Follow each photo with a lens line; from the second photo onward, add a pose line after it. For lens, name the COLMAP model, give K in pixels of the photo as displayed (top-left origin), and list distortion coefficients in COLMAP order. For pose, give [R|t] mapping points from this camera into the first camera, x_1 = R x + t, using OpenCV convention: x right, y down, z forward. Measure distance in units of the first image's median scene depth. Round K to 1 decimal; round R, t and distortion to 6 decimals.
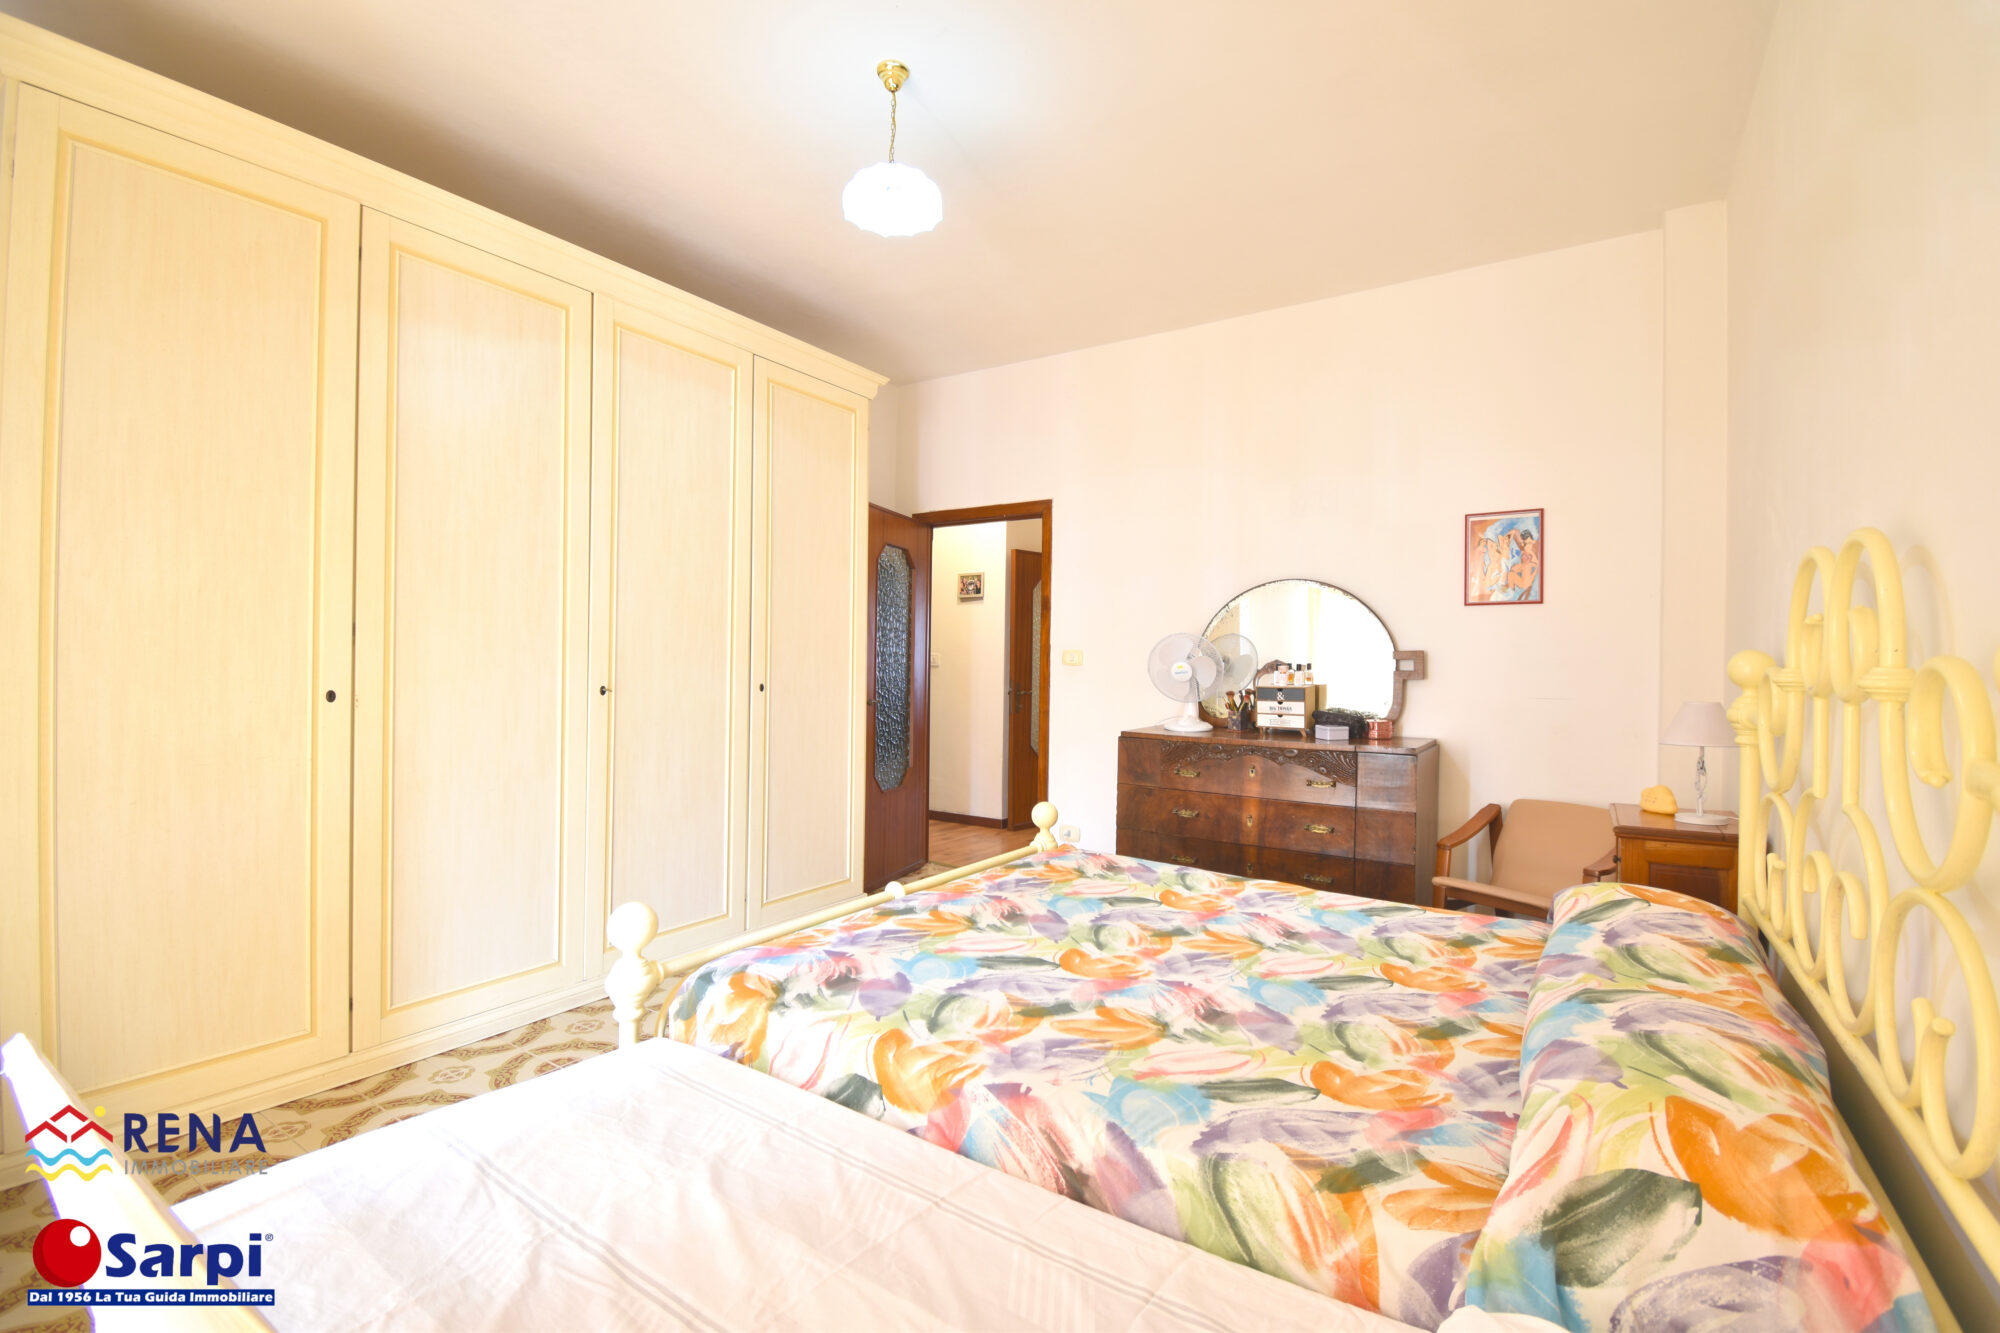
lens RADIAL K [[879.4, 0, 998.8], [0, 879.4, 674.1], [0, 0, 1]] dist [-0.004603, -0.013547]
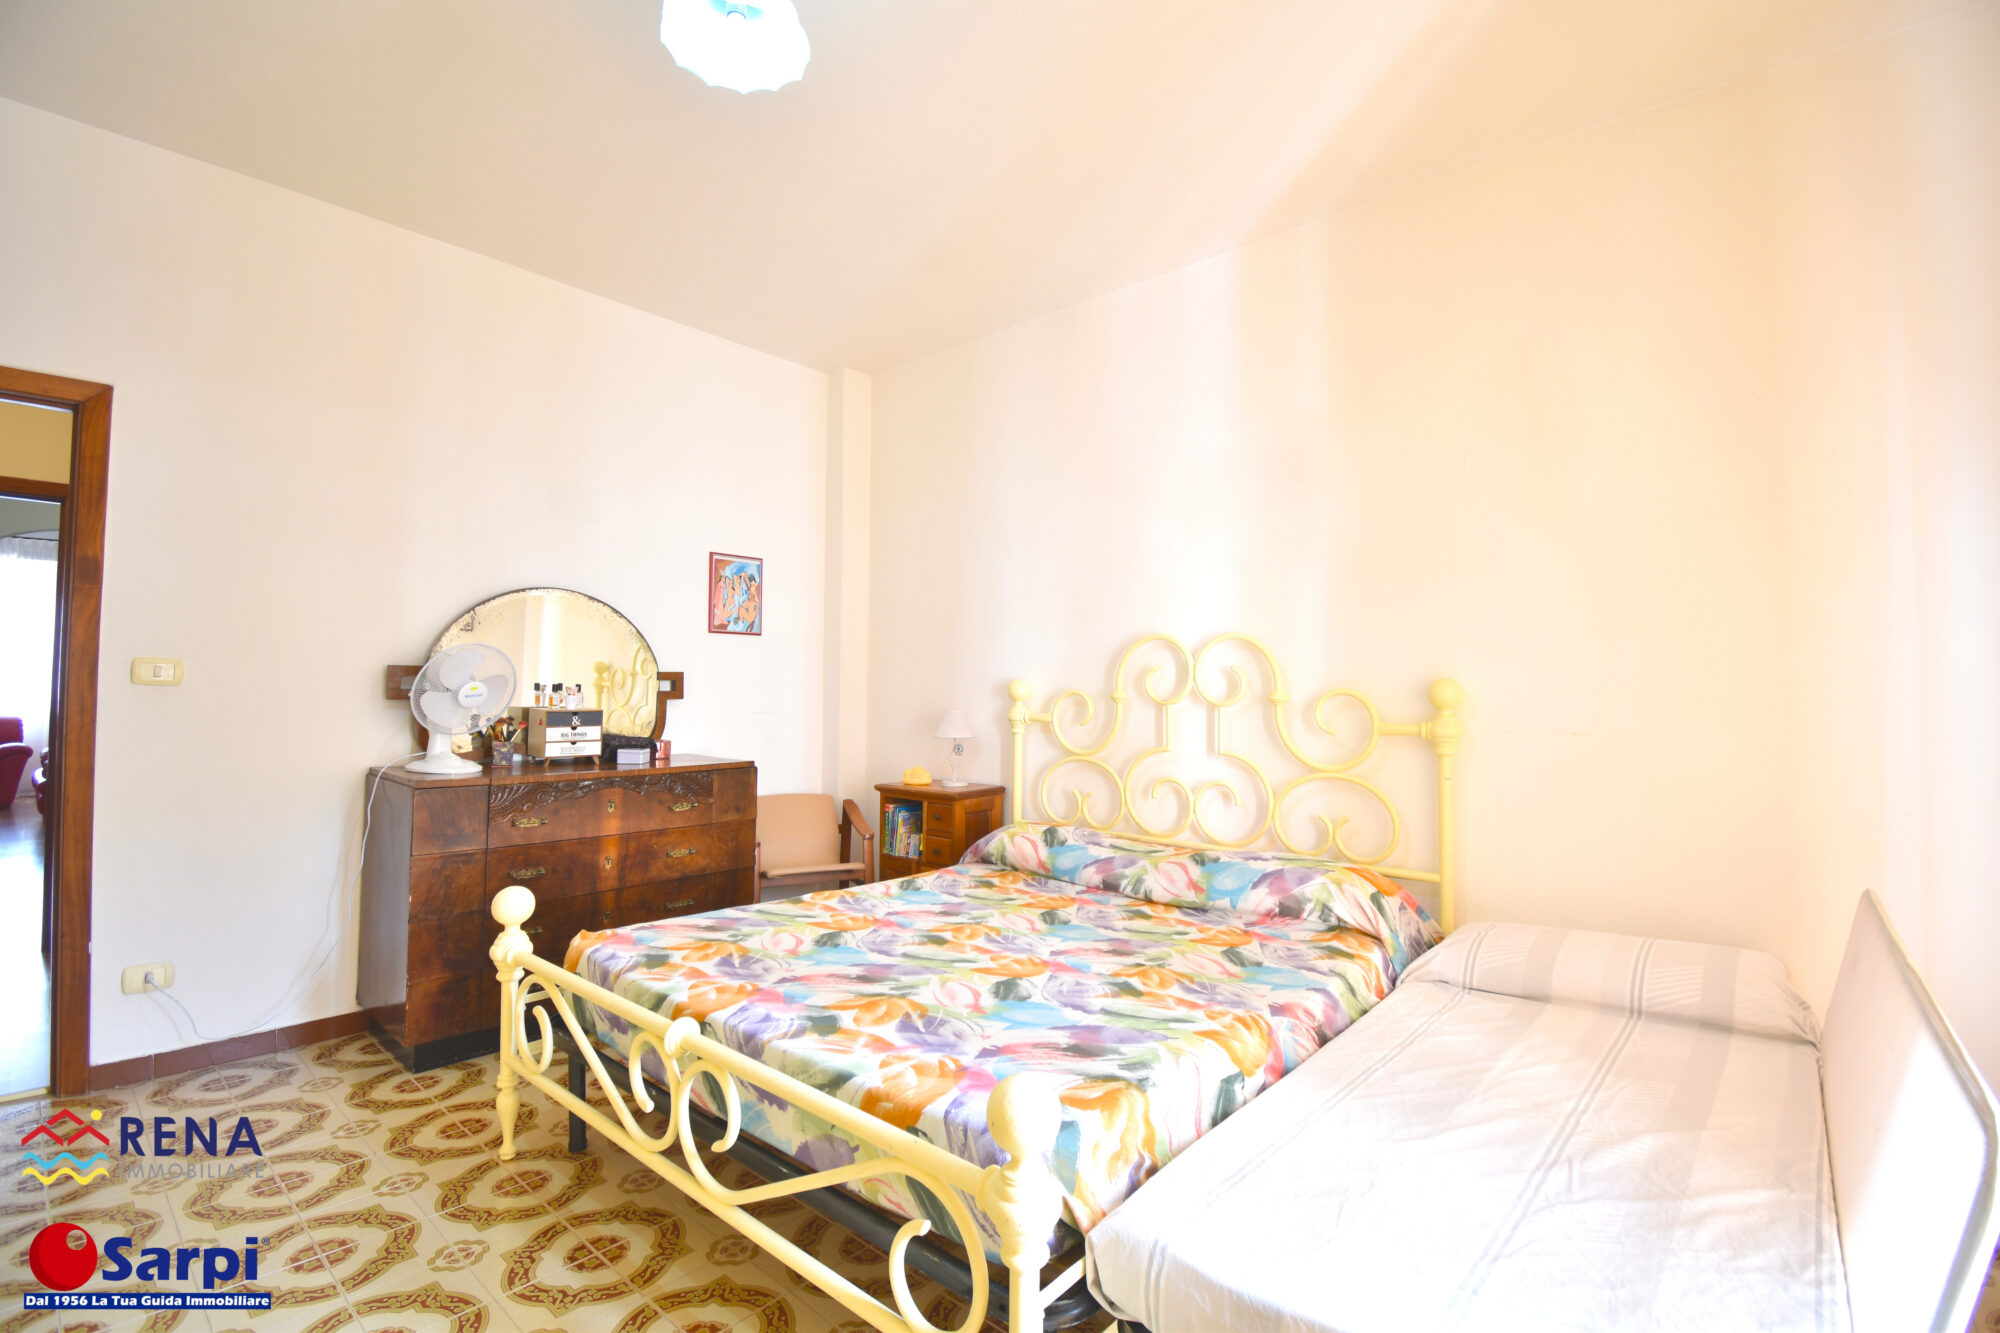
lens RADIAL K [[879.4, 0, 1014.8], [0, 879.4, 658.5], [0, 0, 1]] dist [-0.004603, -0.013547]
pose [[0.124957, 0.026920, 0.991797, -0.554180], [0.006238, 0.999591, -0.027917, -0.011520], [-0.992143, 0.009675, 0.124738, 0.488588]]
